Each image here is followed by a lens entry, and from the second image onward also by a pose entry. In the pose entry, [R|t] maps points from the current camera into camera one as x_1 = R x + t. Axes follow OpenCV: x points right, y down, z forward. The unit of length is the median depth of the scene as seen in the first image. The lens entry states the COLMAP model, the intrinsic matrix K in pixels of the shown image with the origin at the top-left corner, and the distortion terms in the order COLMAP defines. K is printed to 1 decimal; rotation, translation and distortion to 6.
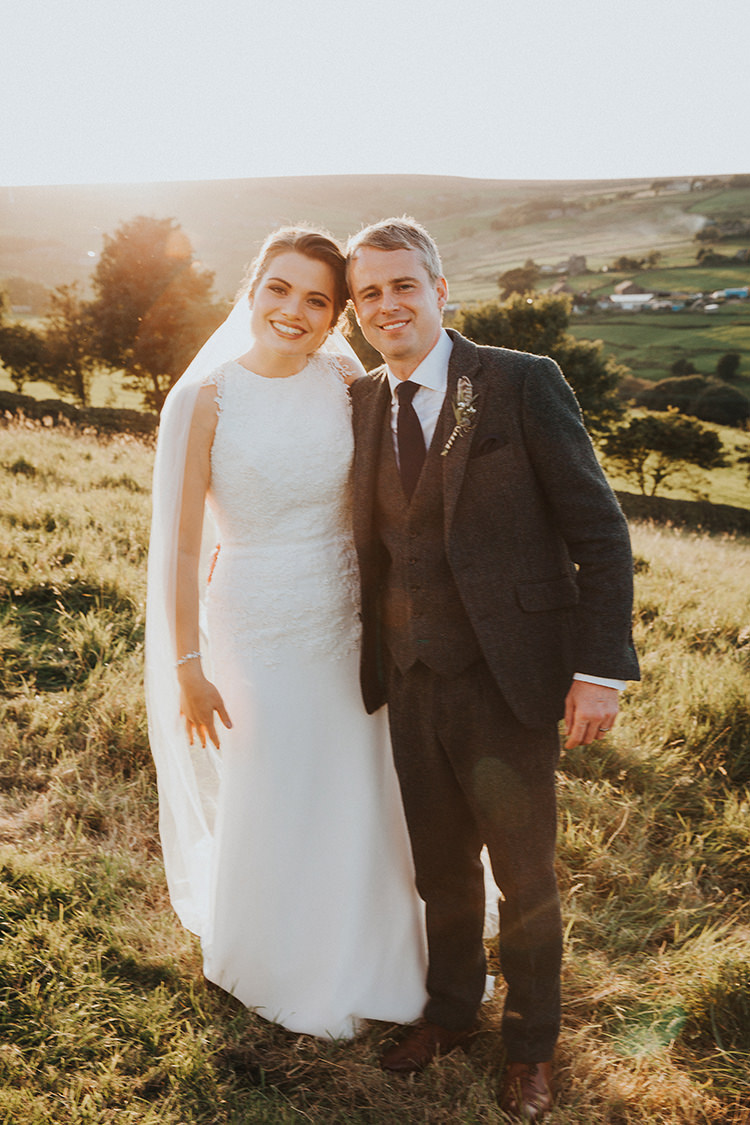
lens RADIAL K [[1425.1, 0, 375.6], [0, 1425.1, 564.5], [0, 0, 1]] dist [0.078882, 0.000000]
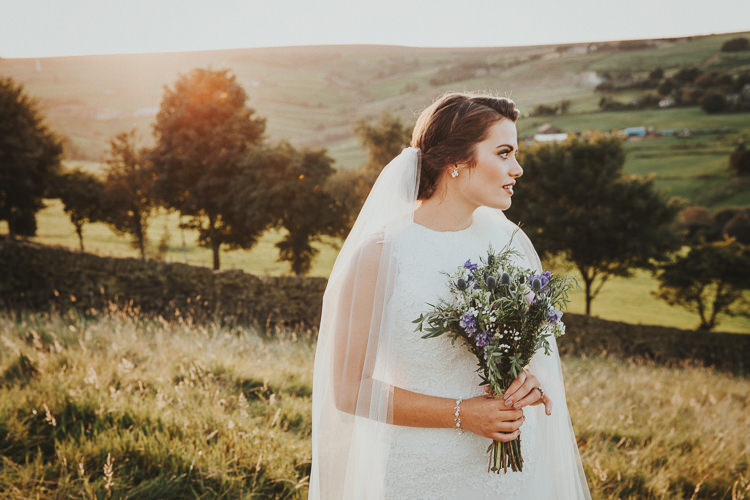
lens RADIAL K [[1134.6, 0, 380.8], [0, 1134.6, 251.9], [0, 0, 1]] dist [0.132284, 0.000000]
pose [[0.998609, -0.023449, 0.047235, -0.070191], [0.027467, 0.995892, -0.086277, -0.028095], [-0.045017, 0.087454, 0.995151, 0.151907]]
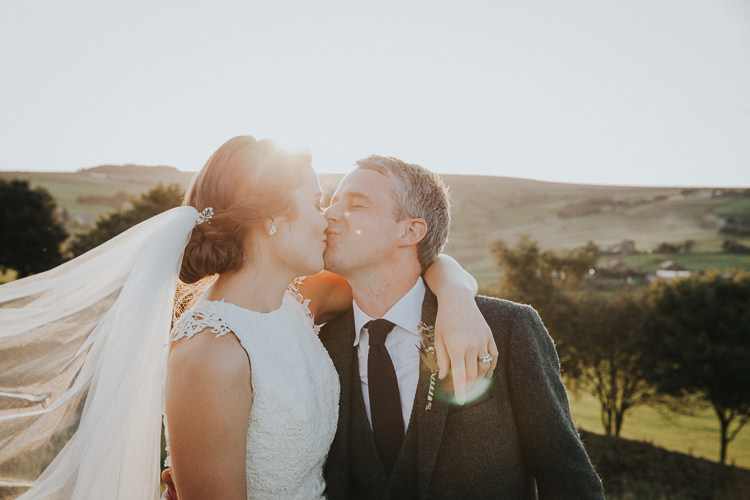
lens RADIAL K [[1043.9, 0, 365.3], [0, 1043.9, 244.7], [0, 0, 1]] dist [0.120670, 0.000000]
pose [[0.995053, 0.051357, -0.085045, -0.074754], [-0.067163, 0.978517, -0.194921, -0.033709], [0.073207, 0.199668, 0.977125, 0.193701]]
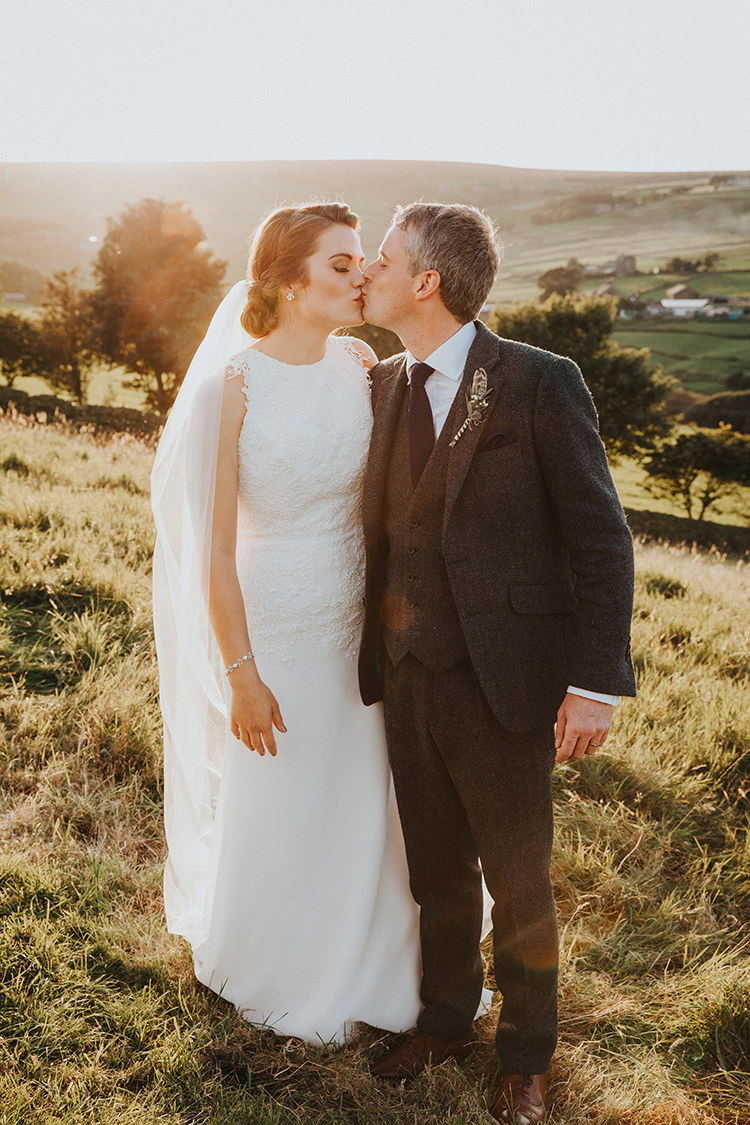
lens RADIAL K [[1565.8, 0, 373.1], [0, 1565.8, 567.1], [0, 0, 1]] dist [0.120670, 0.000000]
pose [[0.999458, 0.029915, -0.013719, 0.000398], [-0.030095, 0.999461, -0.013098, 0.000854], [0.013320, 0.013504, 0.999820, -0.003240]]
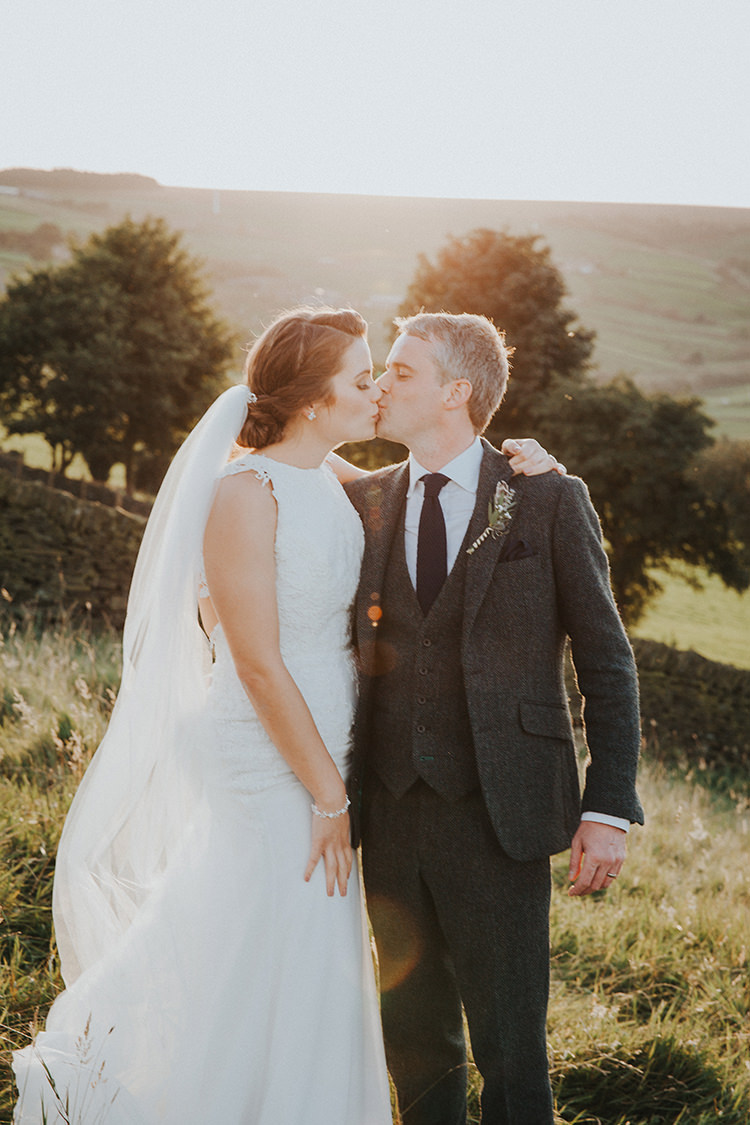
lens RADIAL K [[2061.5, 0, 357.0], [0, 2061.5, 548.6], [0, 0, 1]] dist [0.230199, 0.000000]
pose [[0.982866, 0.101233, -0.154034, -0.070099], [-0.116008, 0.989149, -0.090146, -0.029936], [0.143237, 0.106471, 0.983945, 0.166024]]
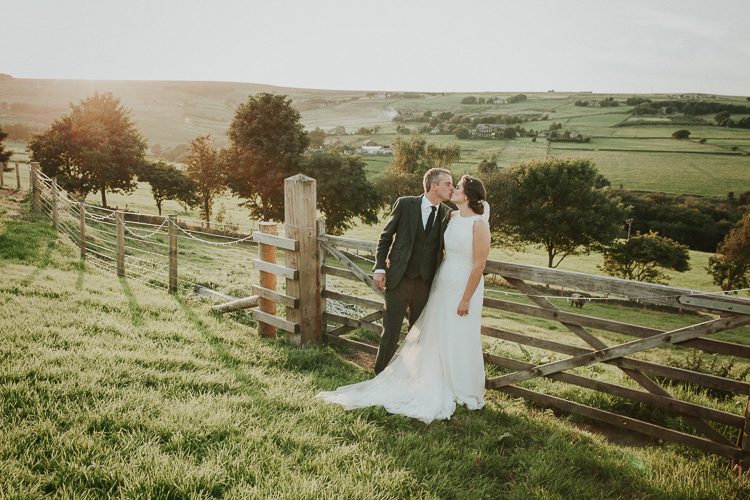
lens RADIAL K [[675.6, 0, 360.8], [0, 675.6, 244.7], [0, 0, 1]] dist [-0.043764, 0.030358]
pose [[0.973803, 0.000894, 0.227391, -0.225000], [0.007254, 0.999361, -0.034996, -0.059431], [-0.227277, 0.035729, 0.973175, 0.296813]]
